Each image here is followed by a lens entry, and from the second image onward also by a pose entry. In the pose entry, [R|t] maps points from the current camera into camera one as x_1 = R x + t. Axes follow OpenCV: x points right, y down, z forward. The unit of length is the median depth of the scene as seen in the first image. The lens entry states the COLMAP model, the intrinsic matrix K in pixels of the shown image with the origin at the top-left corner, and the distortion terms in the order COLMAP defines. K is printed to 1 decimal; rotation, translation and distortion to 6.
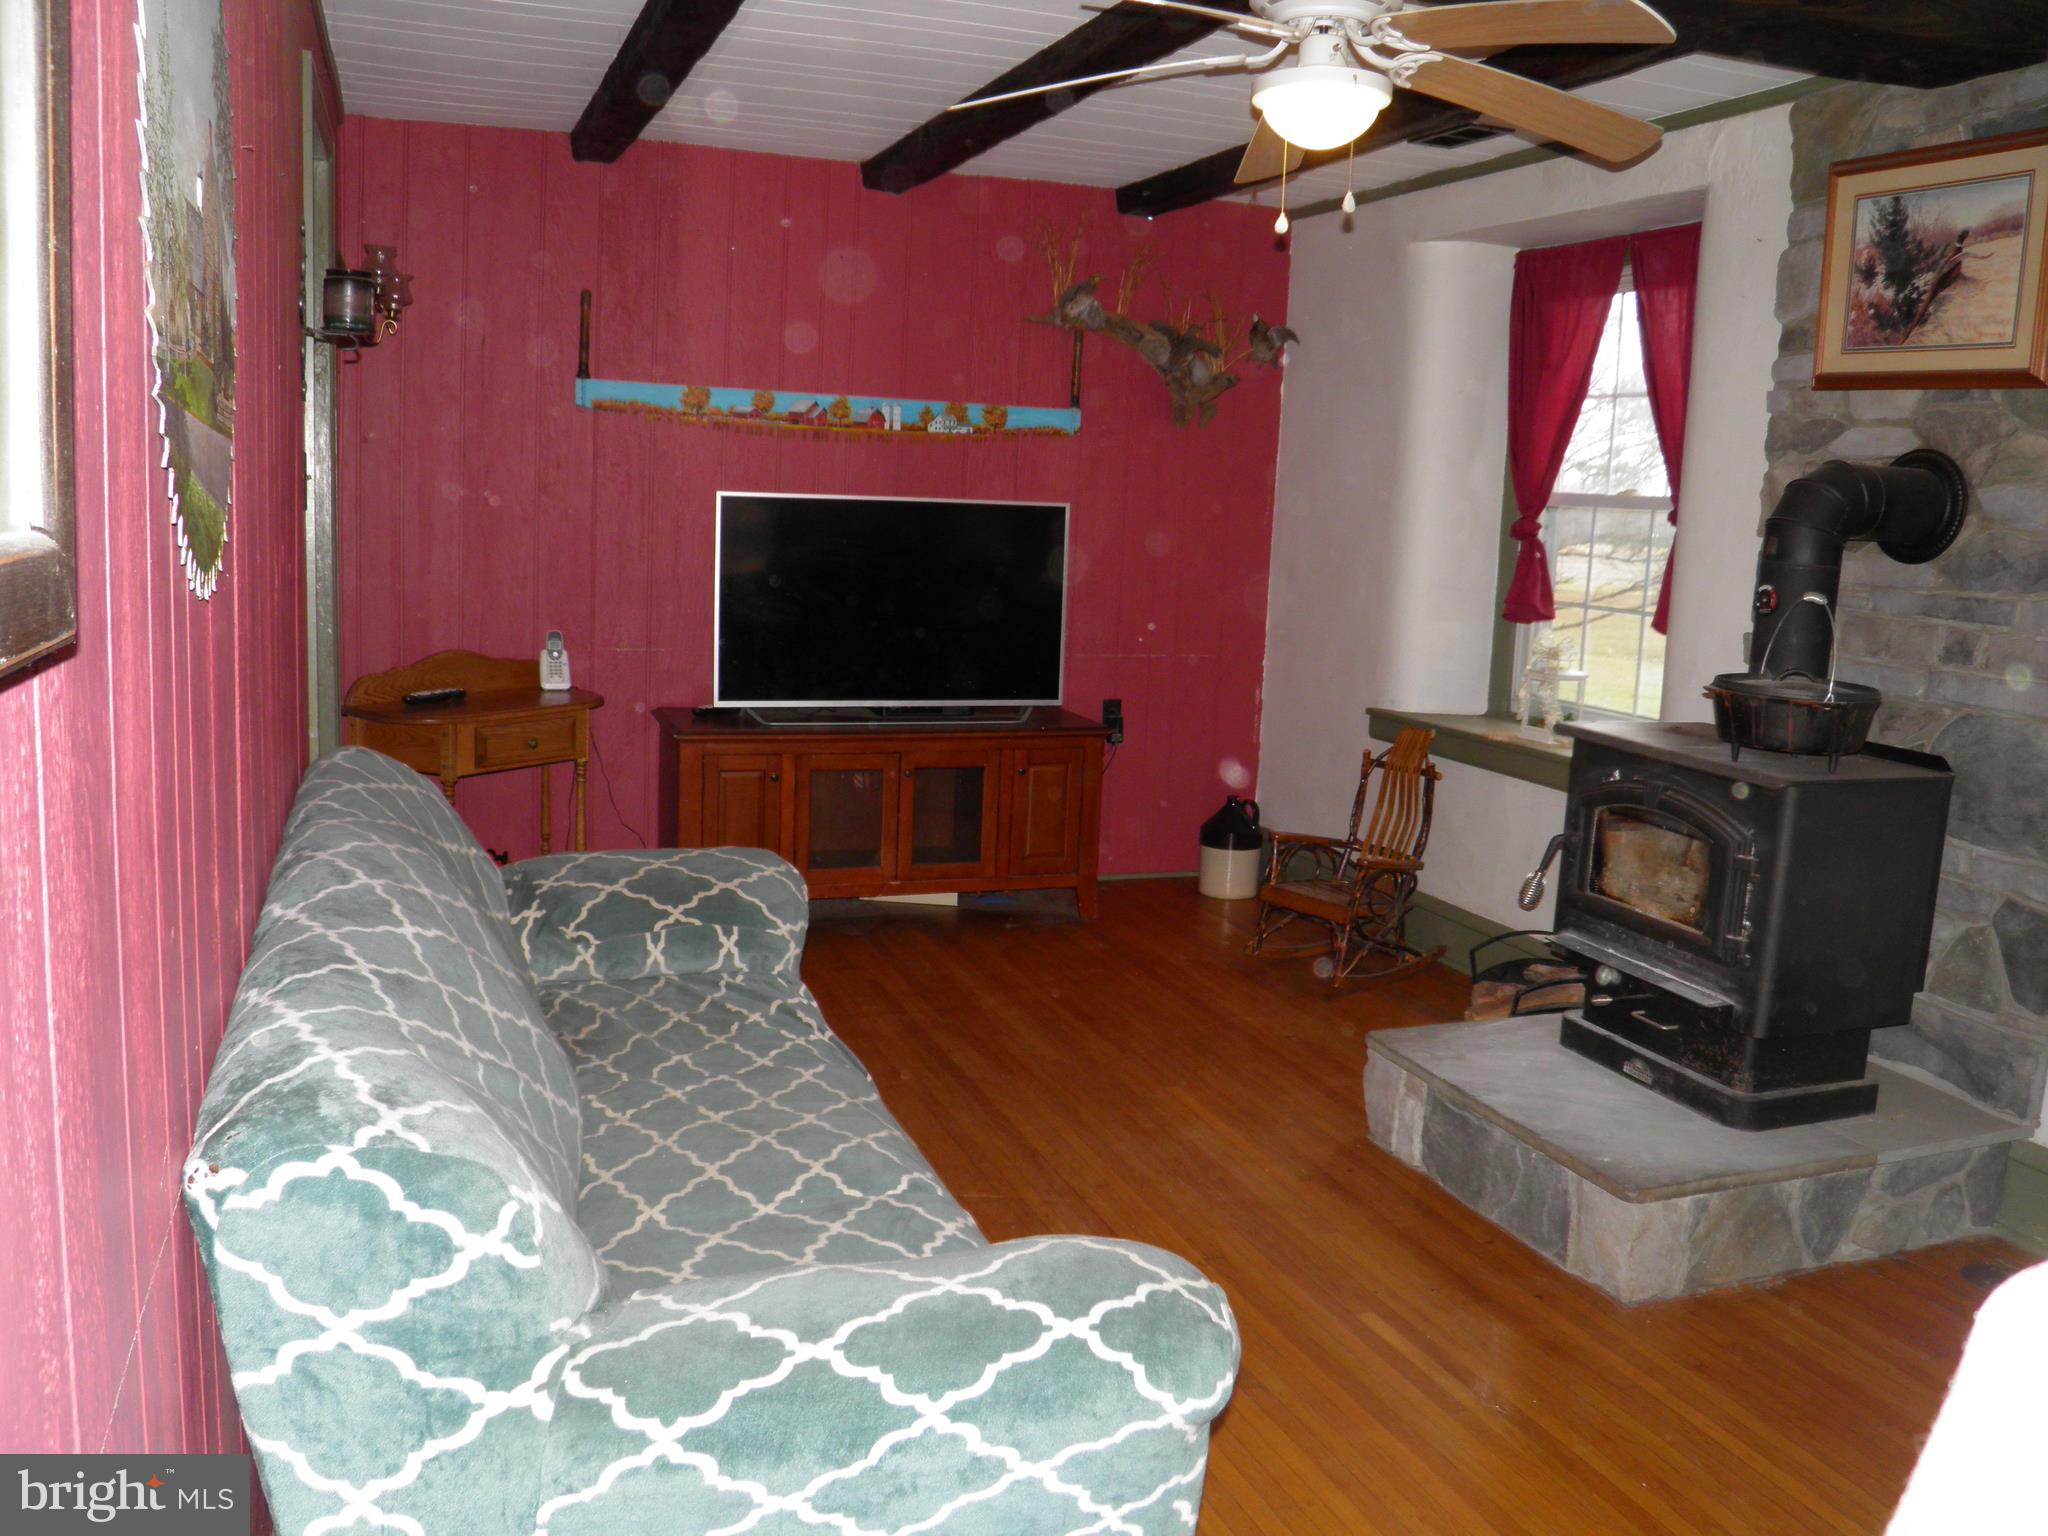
lens RADIAL K [[1698.7, 0, 1018.6], [0, 1698.7, 769.5], [0, 0, 1]] dist [-0.146926, 0.099674]
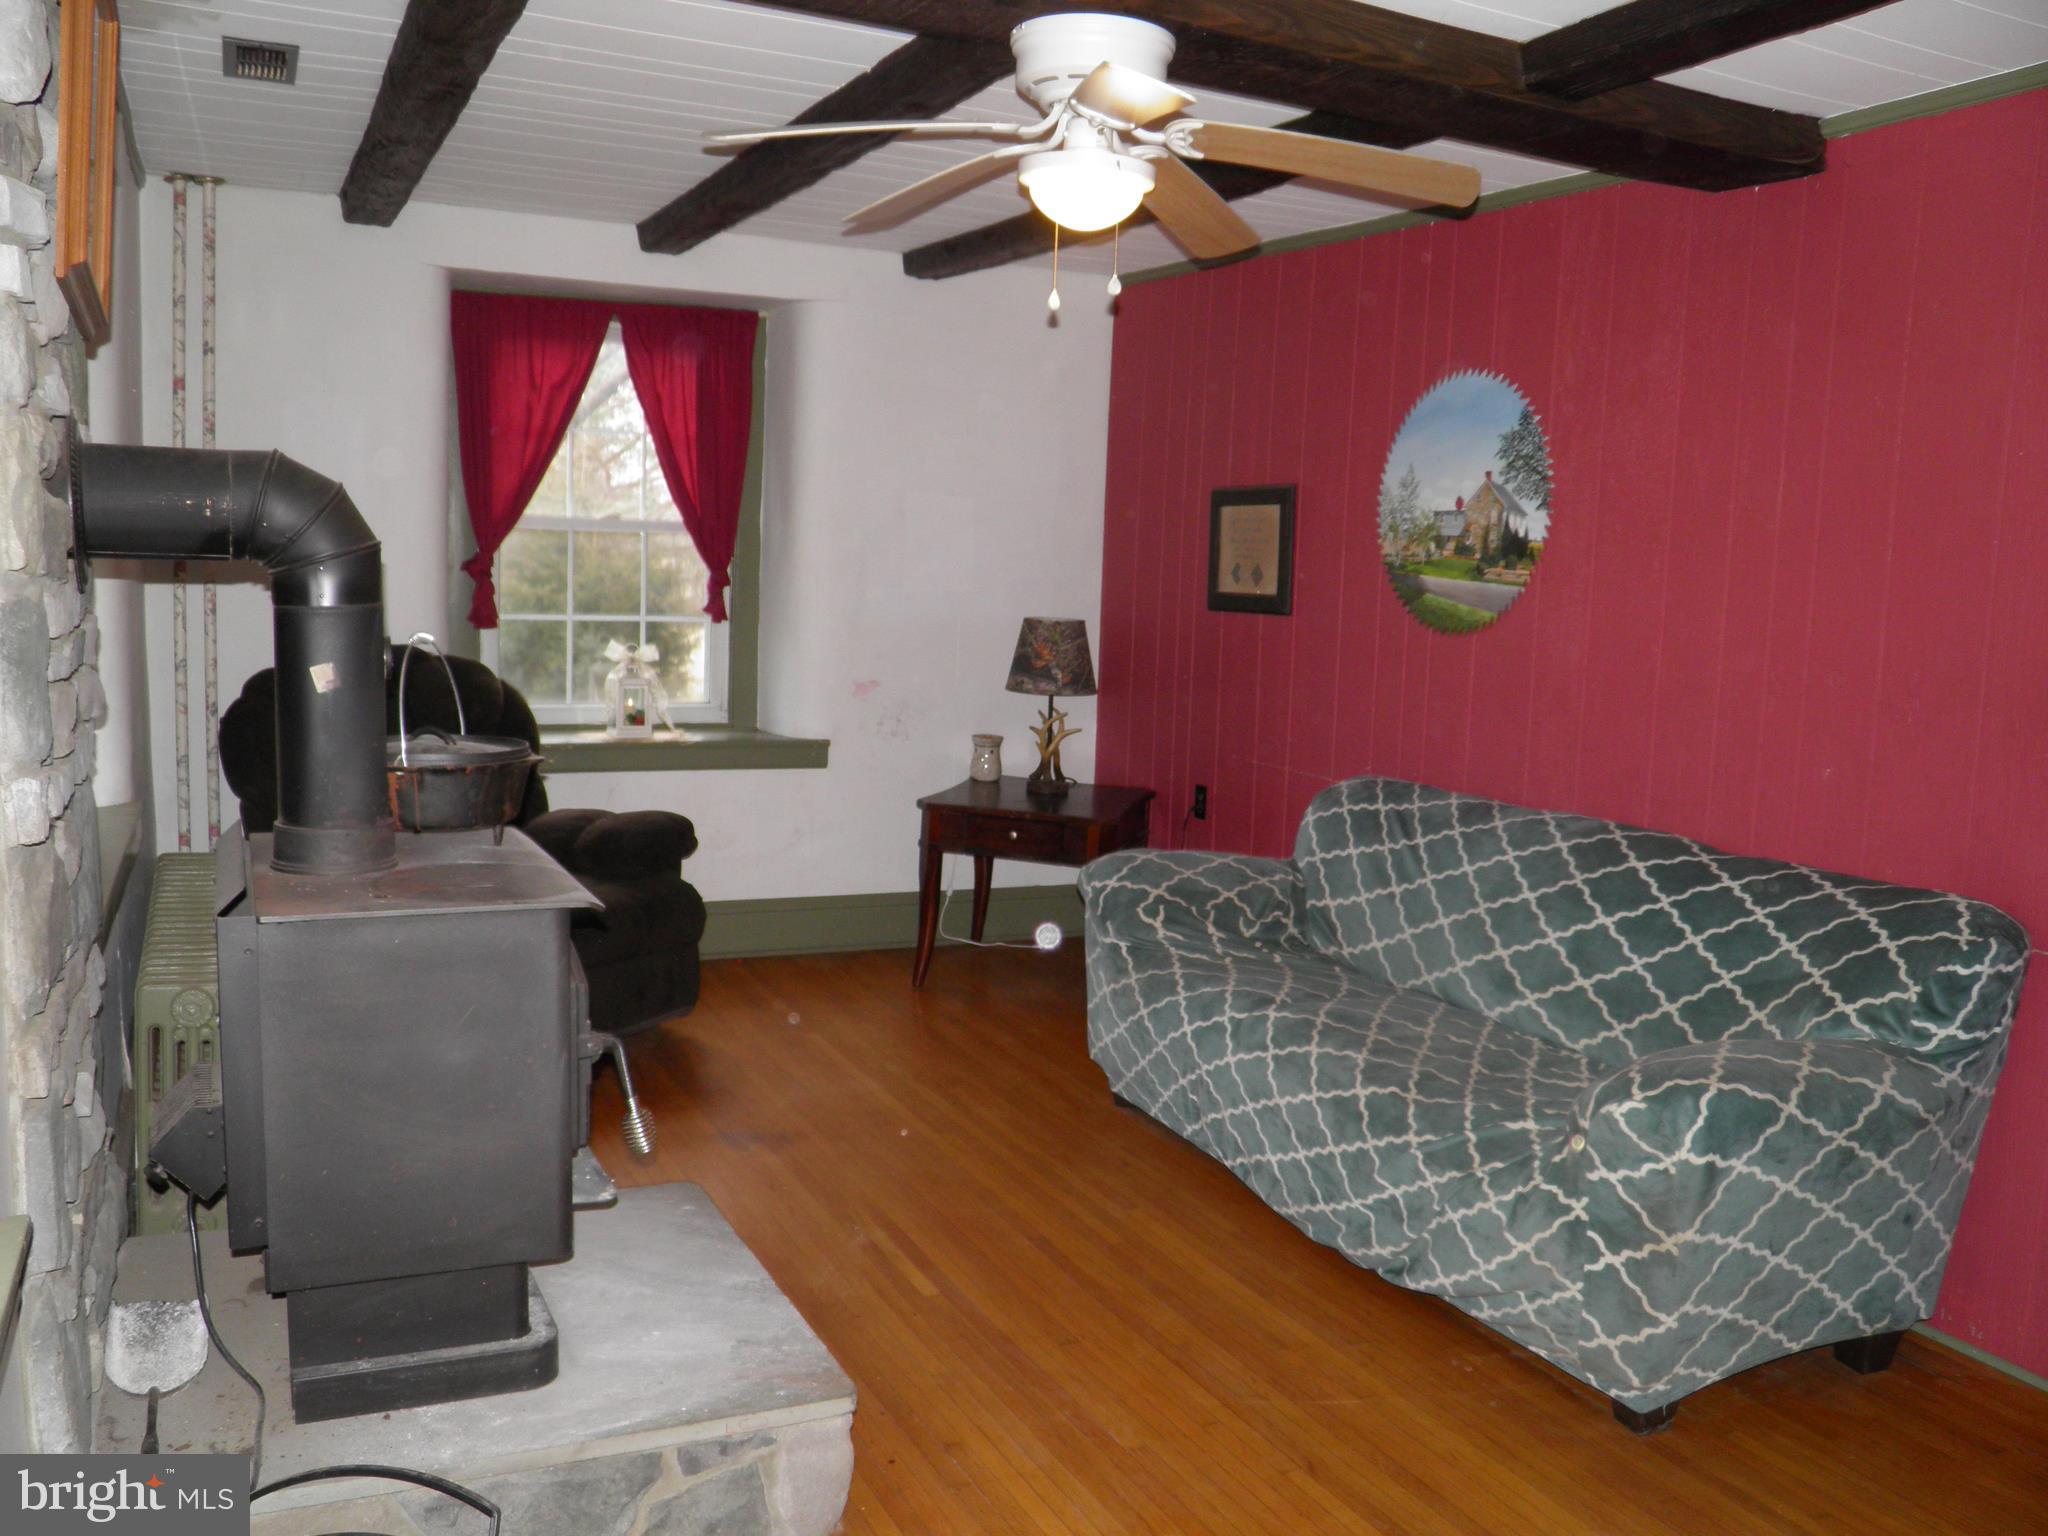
lens RADIAL K [[1698.7, 0, 1041.3], [0, 1698.7, 770.0], [0, 0, 1]] dist [-0.146926, 0.099674]
pose [[-0.991091, -0.065847, -0.115773, 0.239447], [-0.095463, 0.957344, 0.272726, -0.265244], [0.092876, 0.281348, -0.955101, 1.637263]]
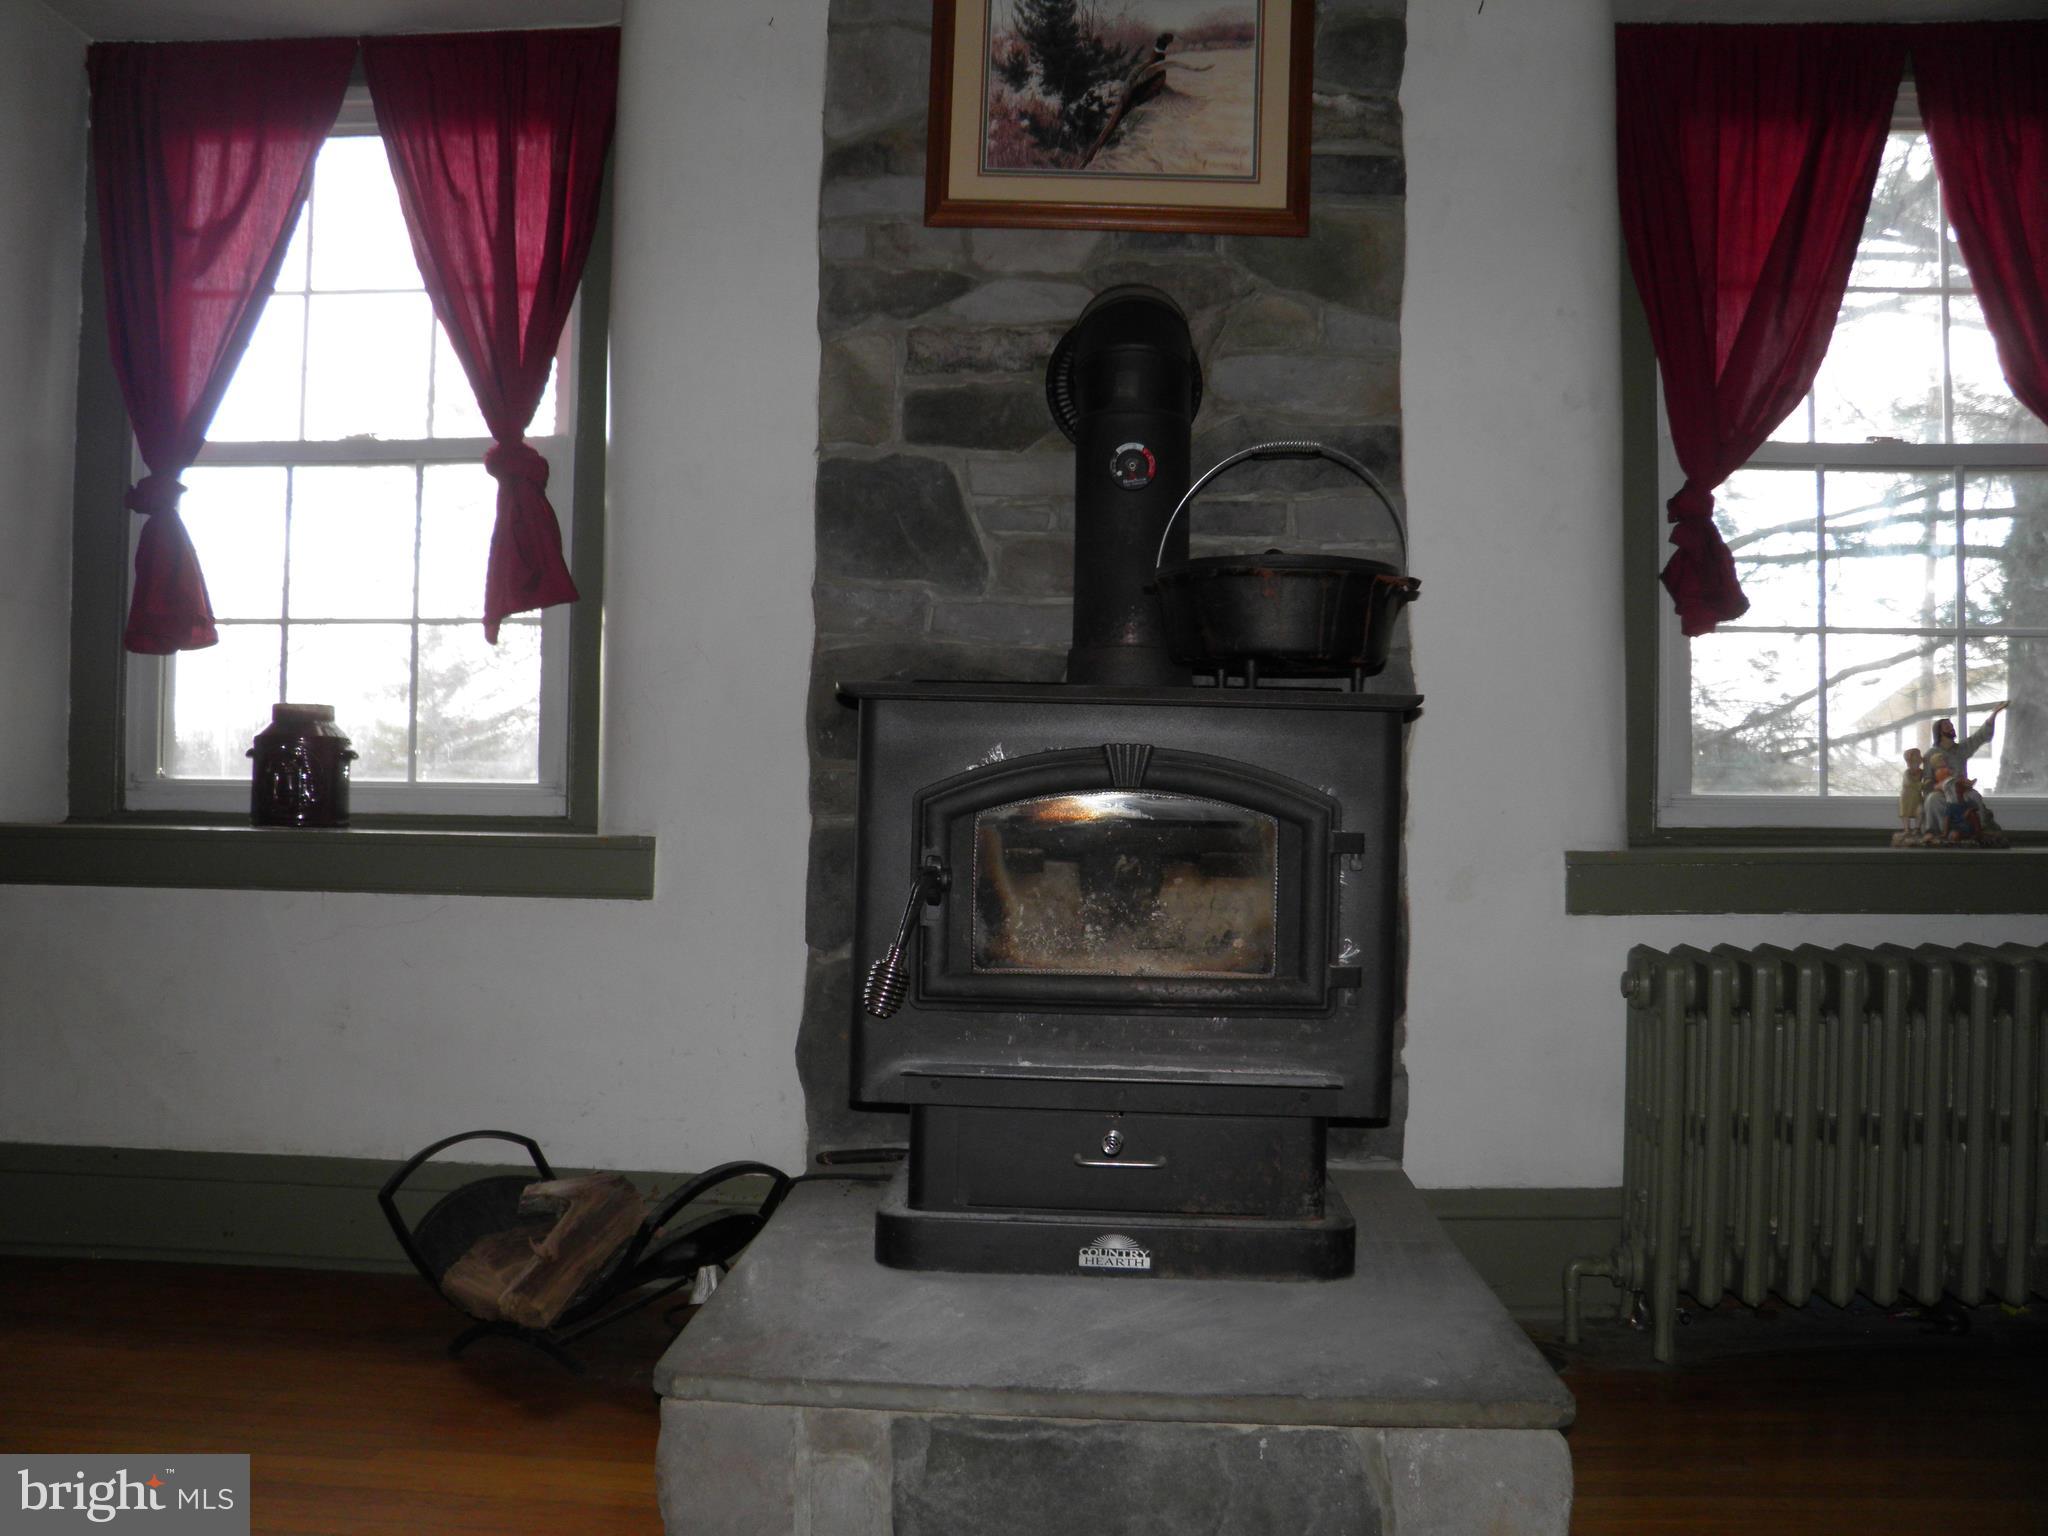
lens RADIAL K [[1698.7, 0, 1021.9], [0, 1698.7, 771.6], [0, 0, 1]] dist [-0.146926, 0.099674]
pose [[0.391095, -0.024998, 0.920011, -0.166803], [0.150398, 0.987930, -0.037091, 0.031878], [-0.907979, 0.152873, 0.390134, 0.758257]]
